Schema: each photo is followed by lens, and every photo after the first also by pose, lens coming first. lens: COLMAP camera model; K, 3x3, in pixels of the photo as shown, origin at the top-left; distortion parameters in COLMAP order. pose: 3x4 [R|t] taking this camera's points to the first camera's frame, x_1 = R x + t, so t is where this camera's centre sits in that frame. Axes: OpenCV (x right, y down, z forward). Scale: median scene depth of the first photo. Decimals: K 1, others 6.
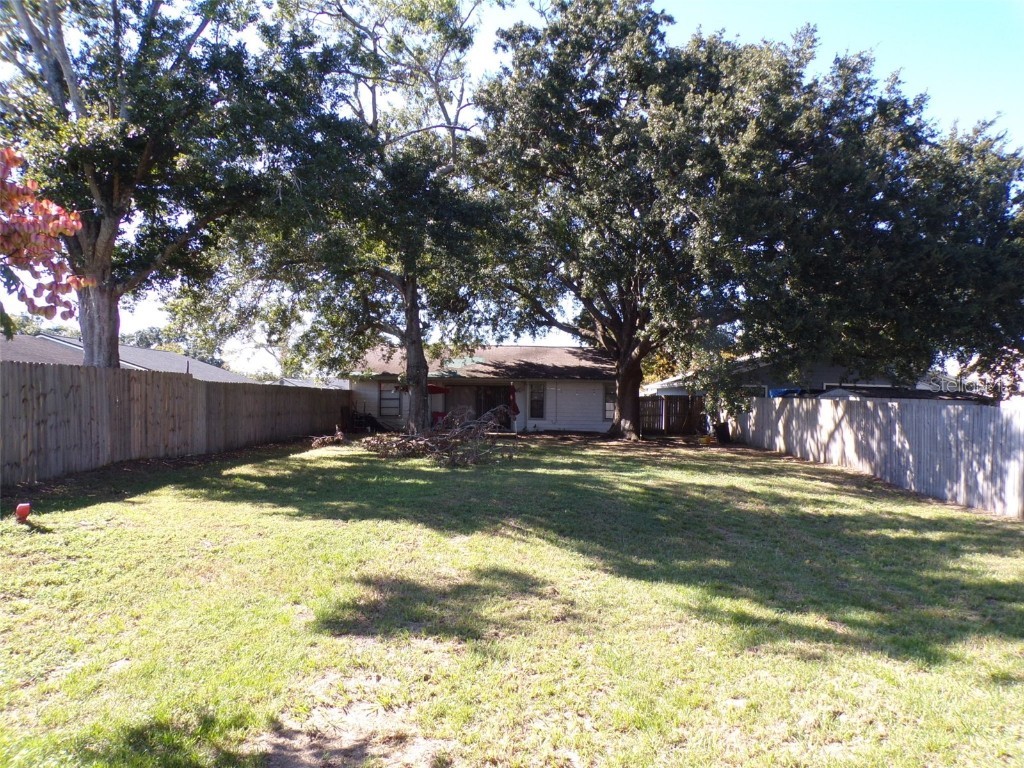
lens RADIAL K [[700.1, 0, 511.6], [0, 700.1, 389.6], [0, 0, 1]] dist [-0.027125, 0.001853]
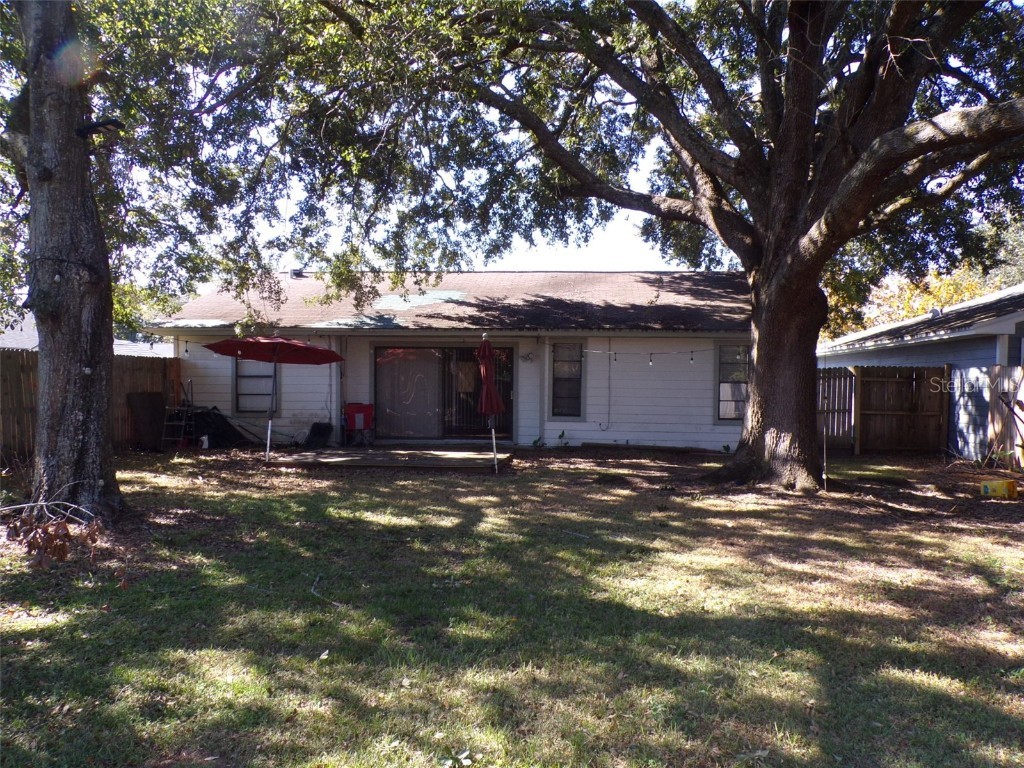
lens RADIAL K [[841.8, 0, 512.0], [0, 841.8, 384.0], [0, 0, 1]] dist [0.000602, 0.000603]
pose [[0.994515, -0.001864, -0.104573, 0.057611], [0.004016, 0.999784, 0.020374, 0.007539], [0.104513, -0.020682, 0.994308, 0.445770]]
